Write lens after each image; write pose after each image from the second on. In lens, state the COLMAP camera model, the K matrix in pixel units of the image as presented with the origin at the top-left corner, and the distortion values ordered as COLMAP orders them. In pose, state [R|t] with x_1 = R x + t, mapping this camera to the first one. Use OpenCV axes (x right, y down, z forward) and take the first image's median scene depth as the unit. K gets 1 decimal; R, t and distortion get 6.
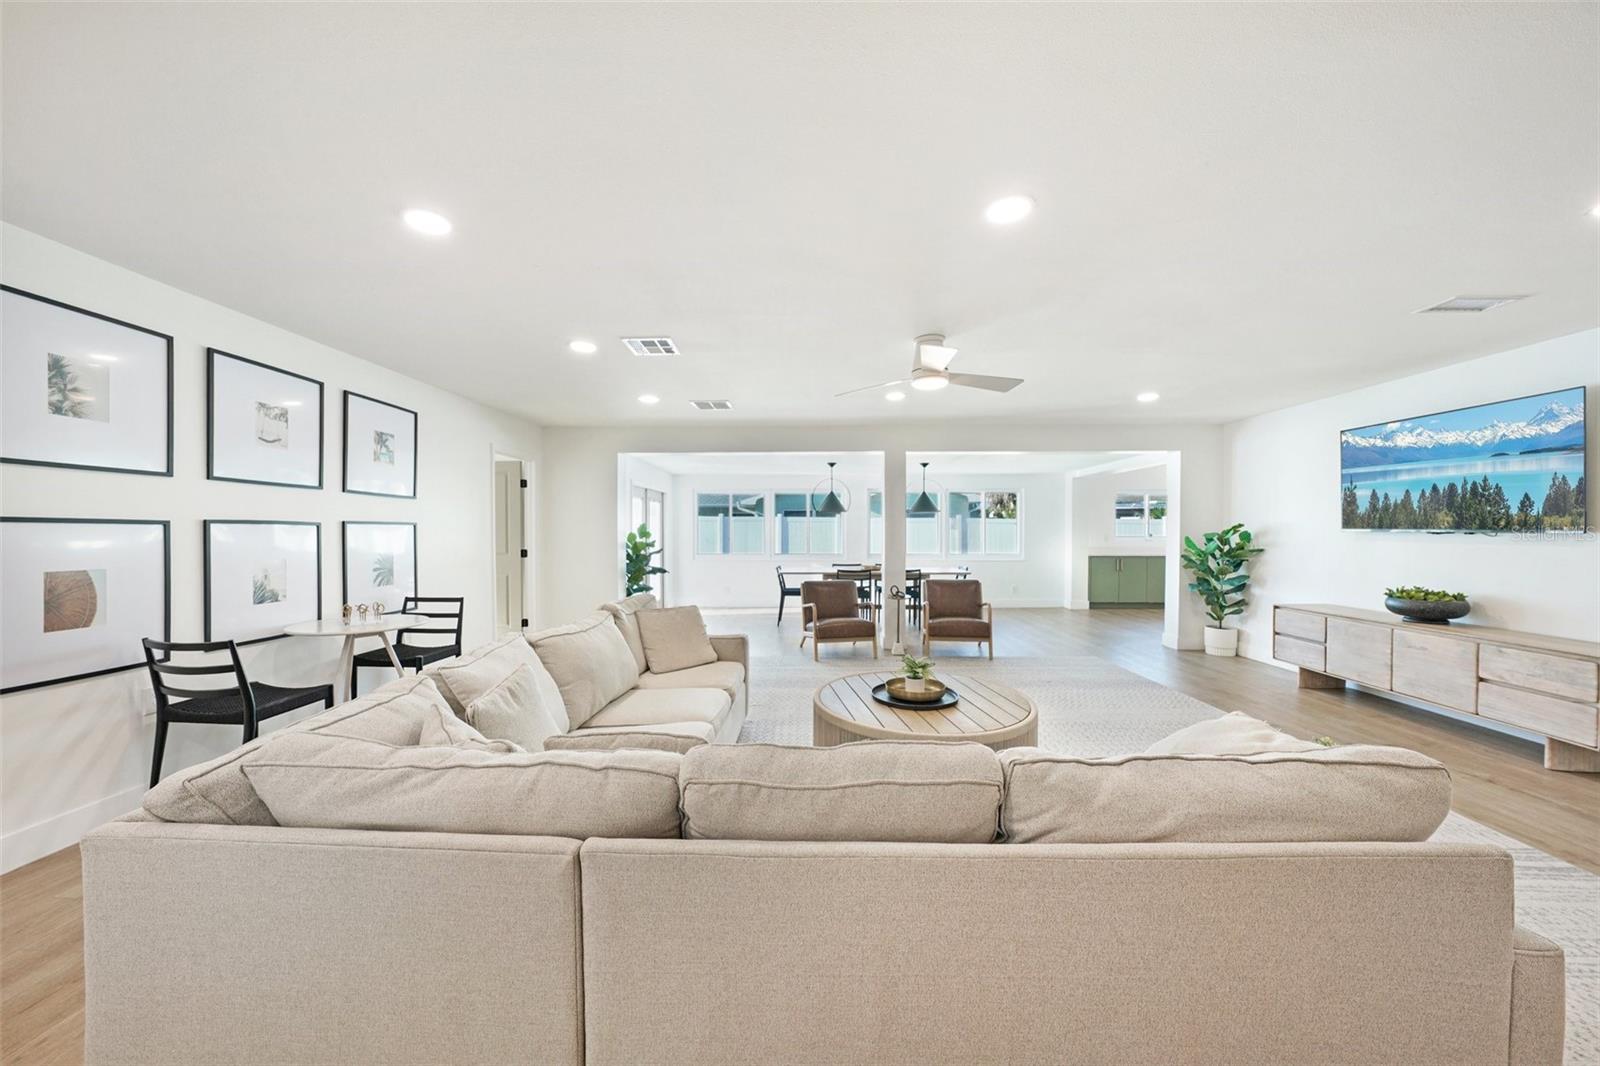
lens RADIAL K [[561.0, 0, 794.6], [0, 561.0, 538.4], [0, 0, 1]] dist [-0.005176, 0.000432]
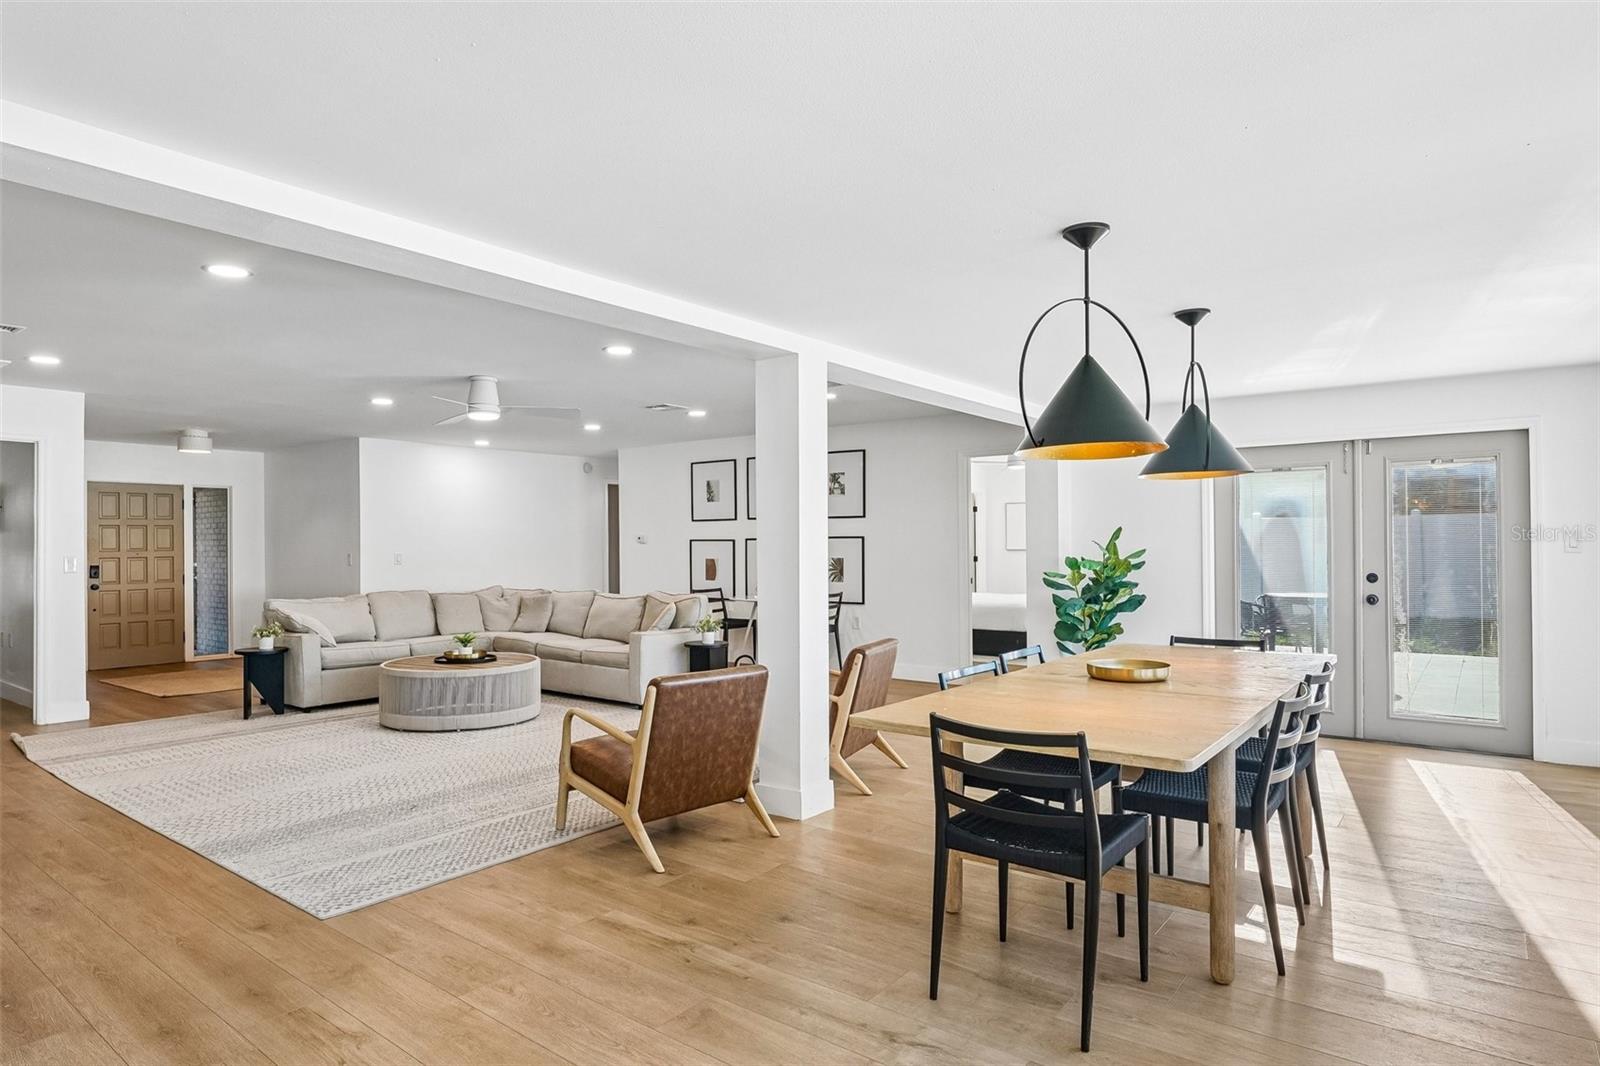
lens RADIAL K [[906.7, 0, 791.4], [0, 906.7, 539.2], [0, 0, 1]] dist [-0.015476, -0.000971]
pose [[-0.582570, -0.002481, -0.812777, 0.893926], [-0.003650, 0.999993, -0.000436, -0.015841], [0.812772, 0.002712, -0.582575, 1.688418]]
